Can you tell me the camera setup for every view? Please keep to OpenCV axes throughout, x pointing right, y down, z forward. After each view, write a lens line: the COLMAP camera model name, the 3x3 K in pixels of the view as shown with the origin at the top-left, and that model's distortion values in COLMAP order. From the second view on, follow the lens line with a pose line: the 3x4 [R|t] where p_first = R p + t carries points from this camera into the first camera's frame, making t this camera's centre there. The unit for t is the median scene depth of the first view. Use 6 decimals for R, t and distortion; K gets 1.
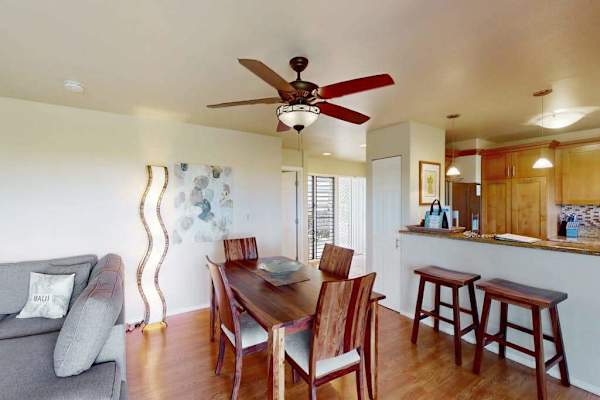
lens RADIAL K [[262.9, 0, 287.8], [0, 262.9, 200.9], [0, 0, 1]] dist [0.000129, 0.000154]
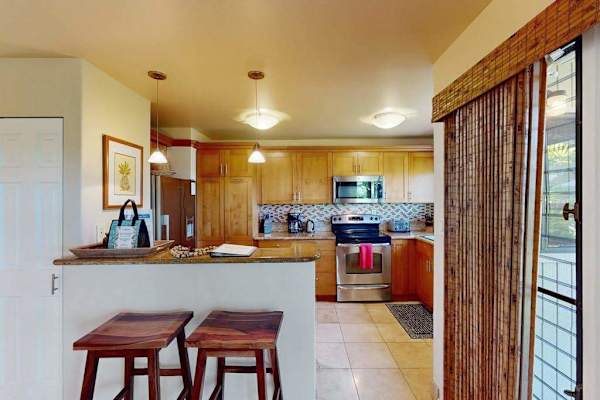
lens RADIAL K [[262.9, 0, 309.1], [0, 262.9, 199.6], [0, 0, 1]] dist [0.000129, 0.000154]
pose [[0.514505, -0.001011, 0.857487, 0.231094], [0.005003, 0.999986, -0.001823, -0.001848], [-0.857473, 0.005228, 0.514503, 0.297319]]
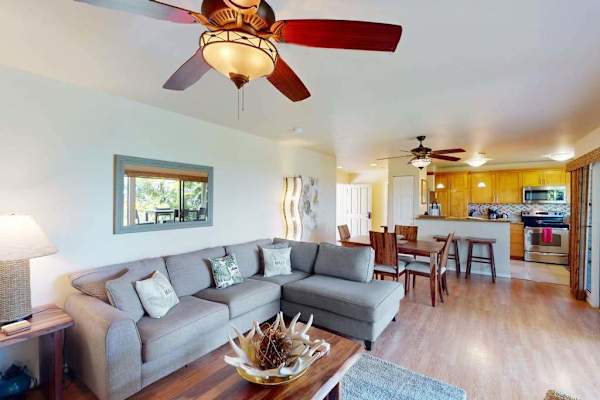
lens RADIAL K [[257.2, 0, 306.9], [0, 257.2, 200.8], [0, 0, 1]] dist [0.001176, 0.000076]
pose [[0.922429, 0.001854, 0.386162, -0.895498], [-0.002027, 0.999998, 0.000040, -0.002446], [-0.386161, -0.000820, 0.922431, -0.319504]]
